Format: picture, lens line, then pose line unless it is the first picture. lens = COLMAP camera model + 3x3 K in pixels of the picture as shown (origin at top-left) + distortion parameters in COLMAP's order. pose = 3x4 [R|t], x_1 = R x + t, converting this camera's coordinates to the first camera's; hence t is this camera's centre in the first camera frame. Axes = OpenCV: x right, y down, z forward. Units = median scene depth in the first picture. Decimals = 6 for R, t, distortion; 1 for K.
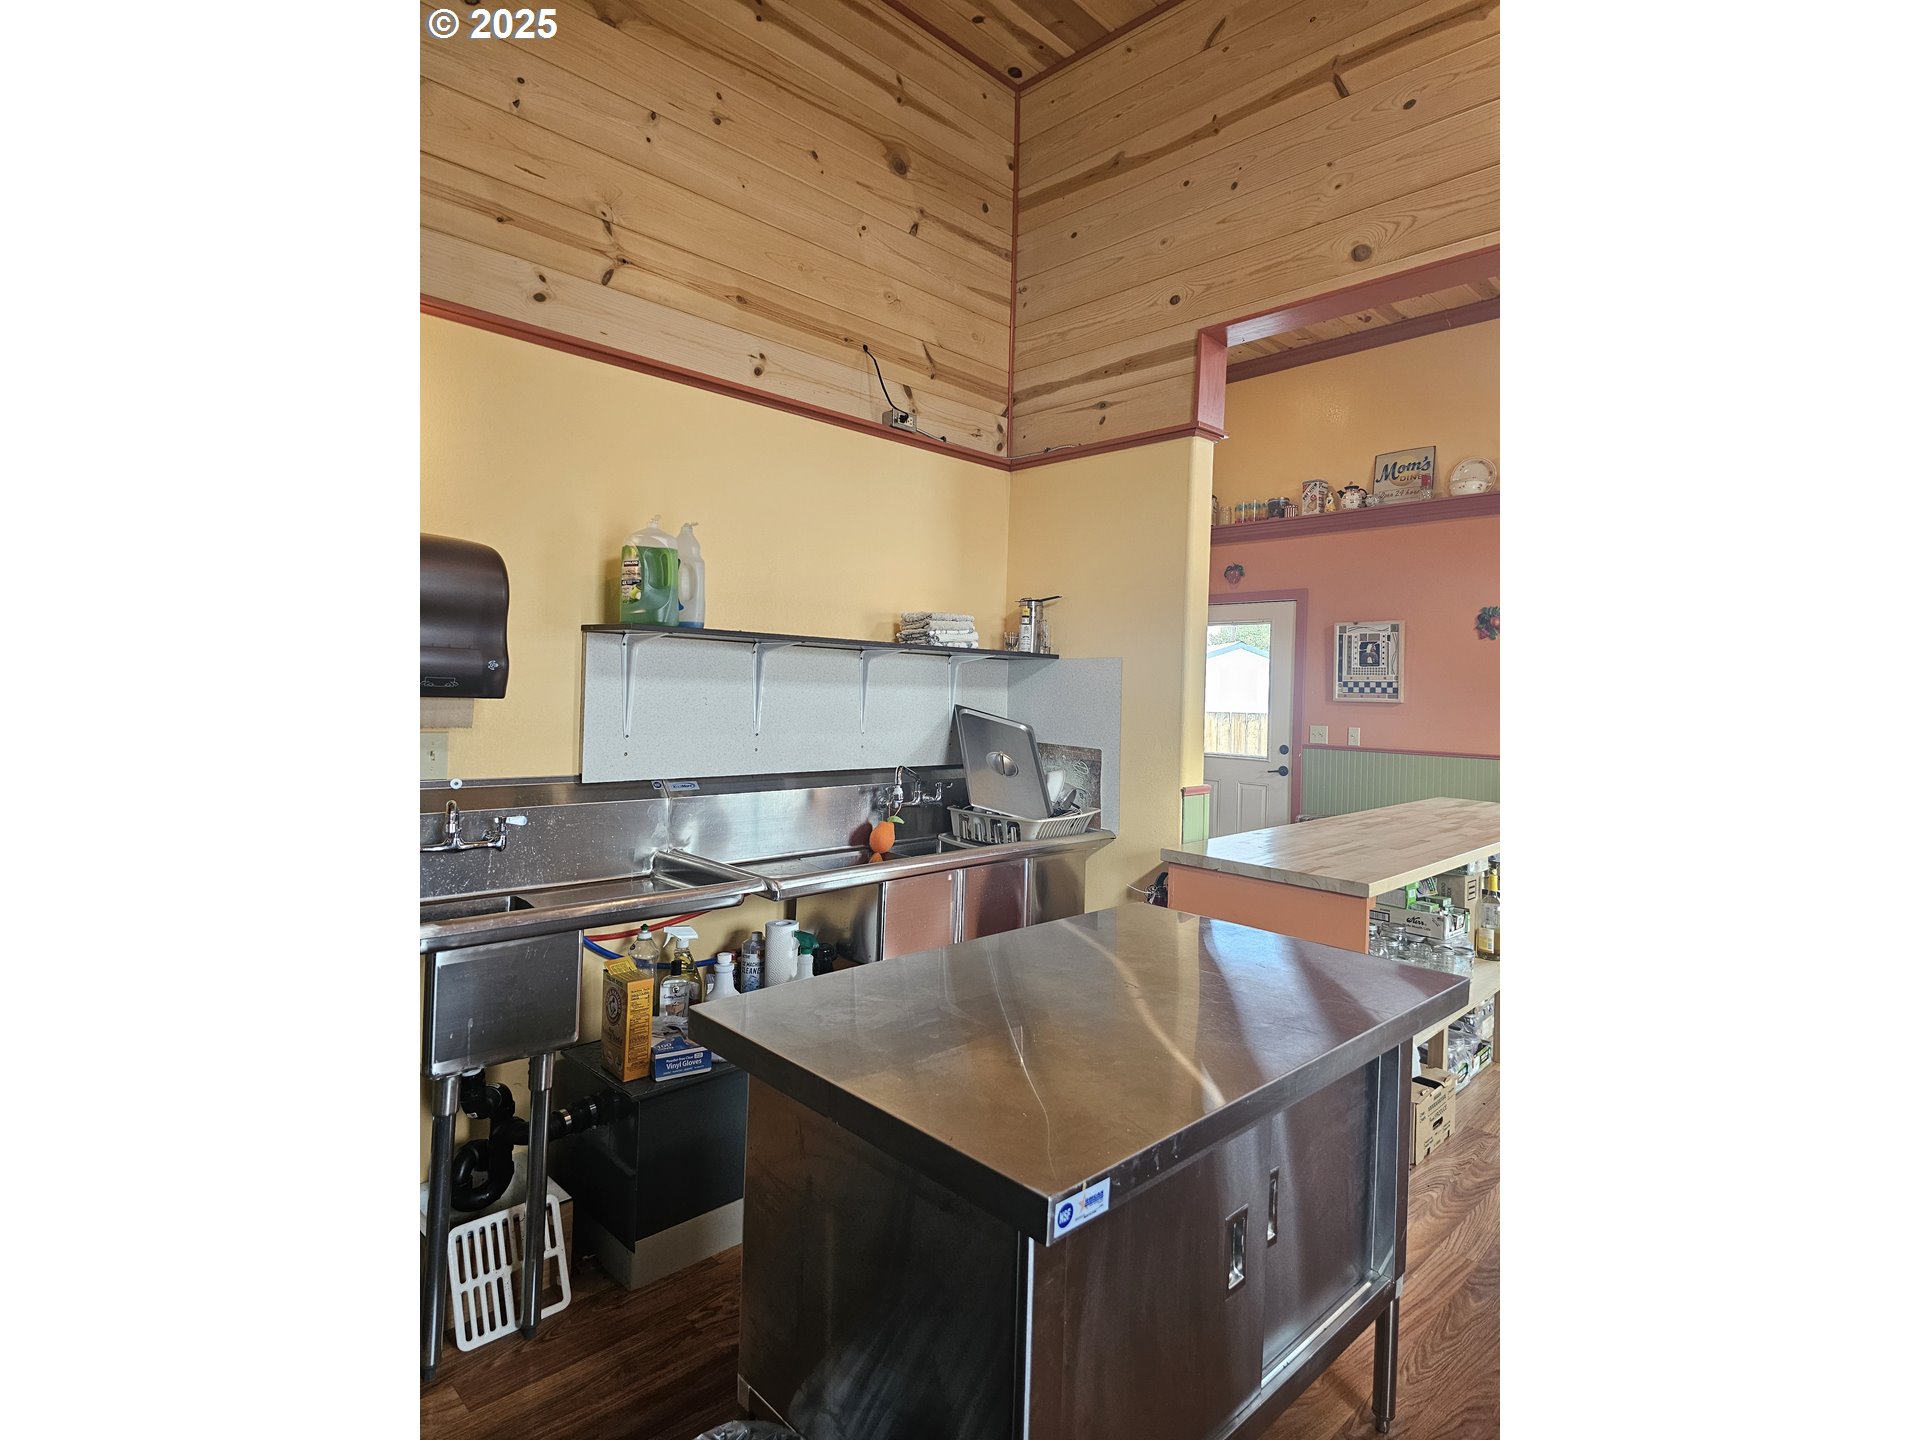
lens RADIAL K [[954.2, 0, 955.2], [0, 954.2, 697.7], [0, 0, 1]] dist [0.021771, -0.000266]
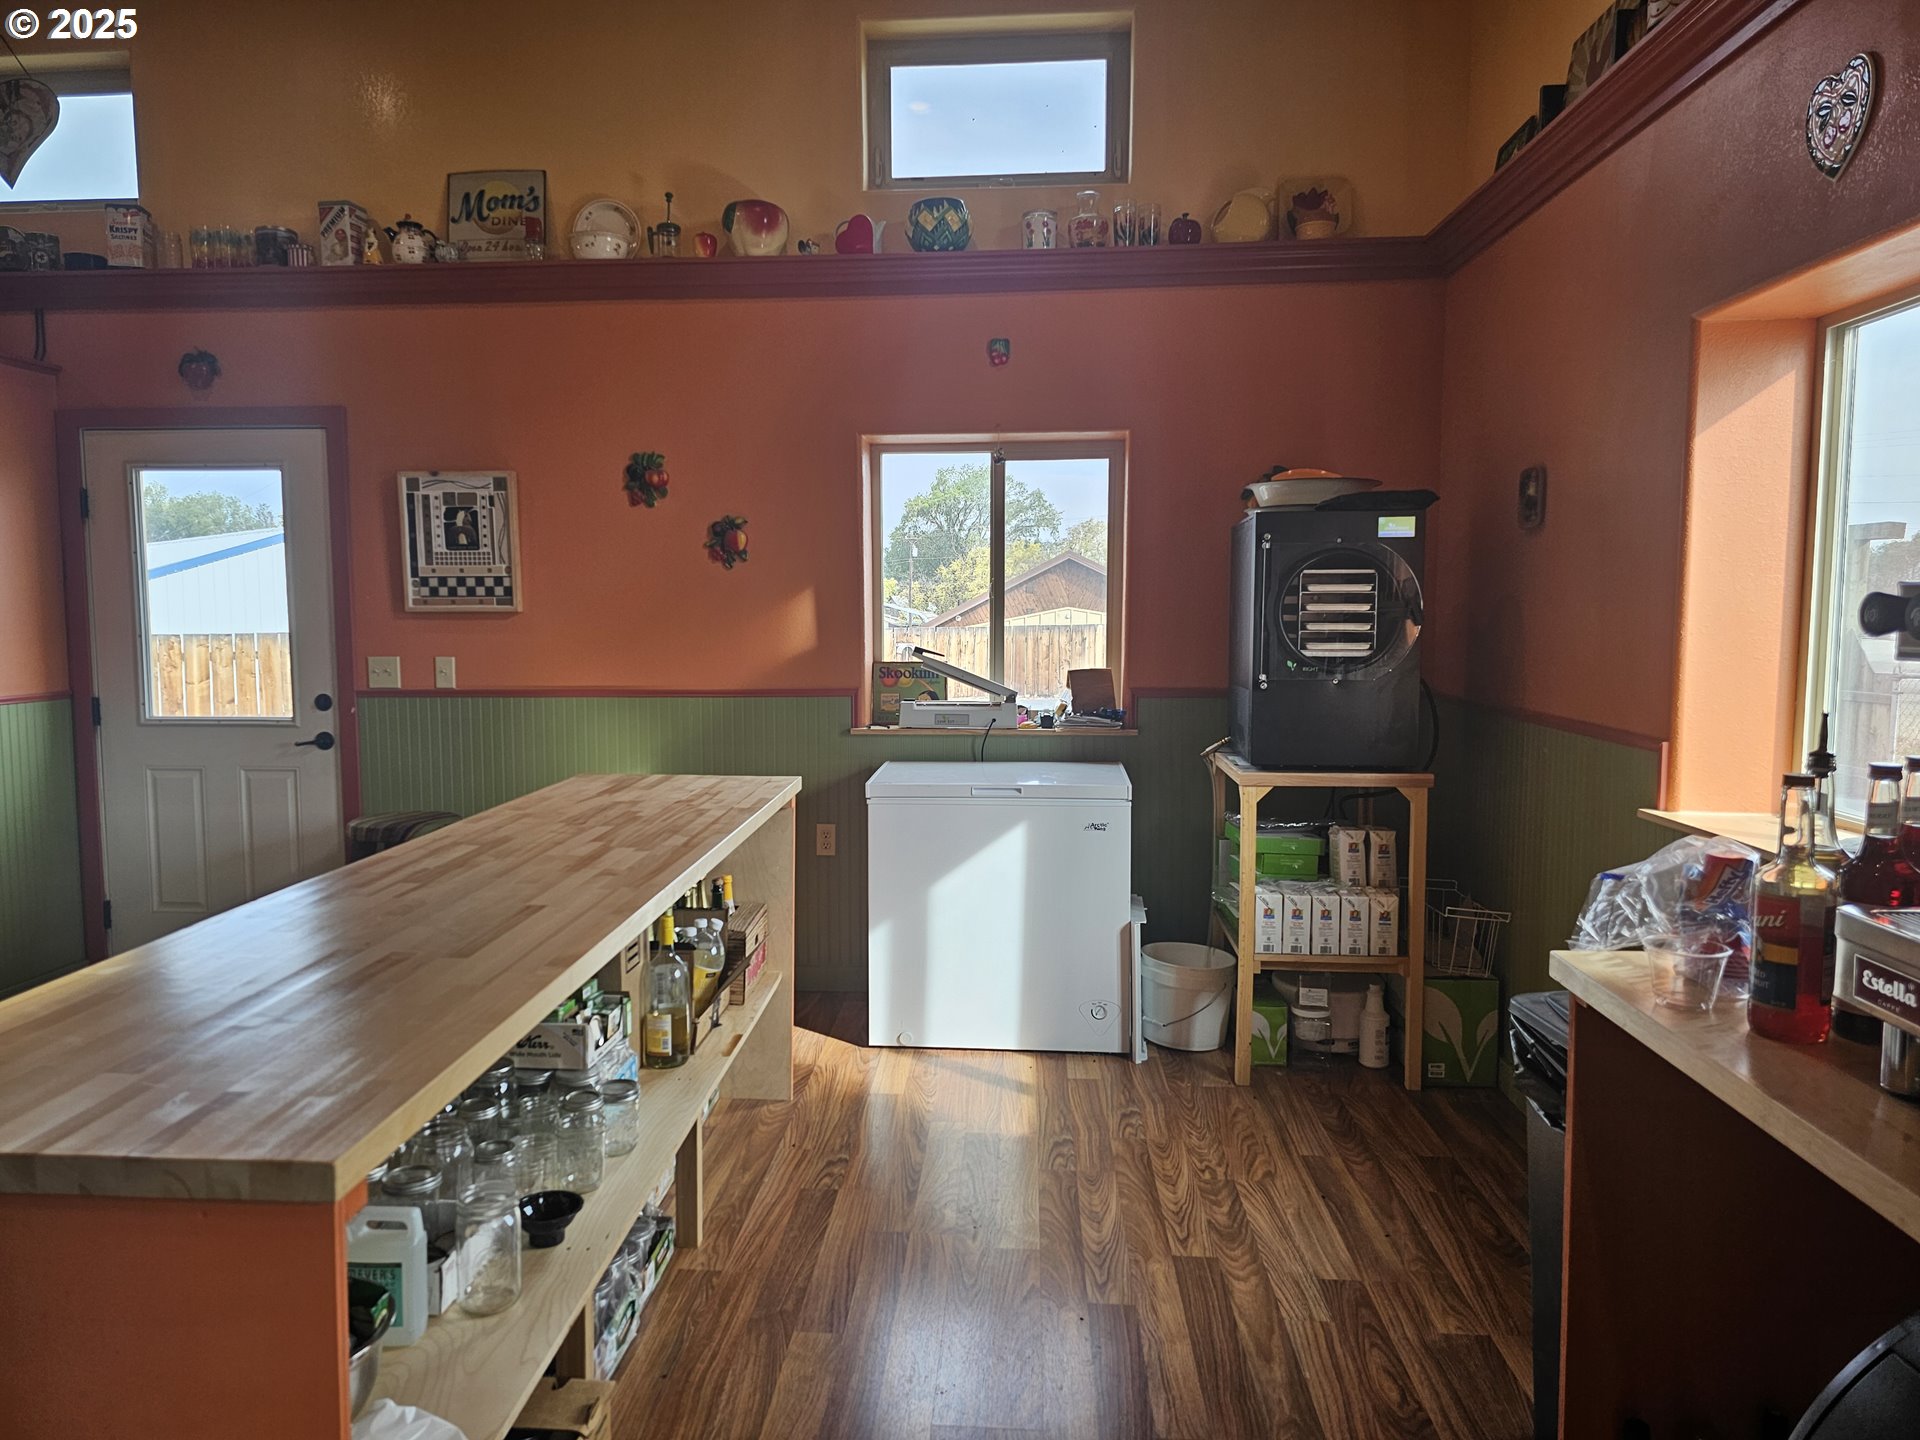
lens RADIAL K [[1290.4, 0, 931.5], [0, 1290.4, 722.4], [0, 0, 1]] dist [0.066062, -0.056808]
pose [[0.754107, -0.083495, 0.651422, 0.123925], [0.025224, 0.994836, 0.098313, 0.000725], [-0.656267, -0.057707, 0.752319, 0.215106]]
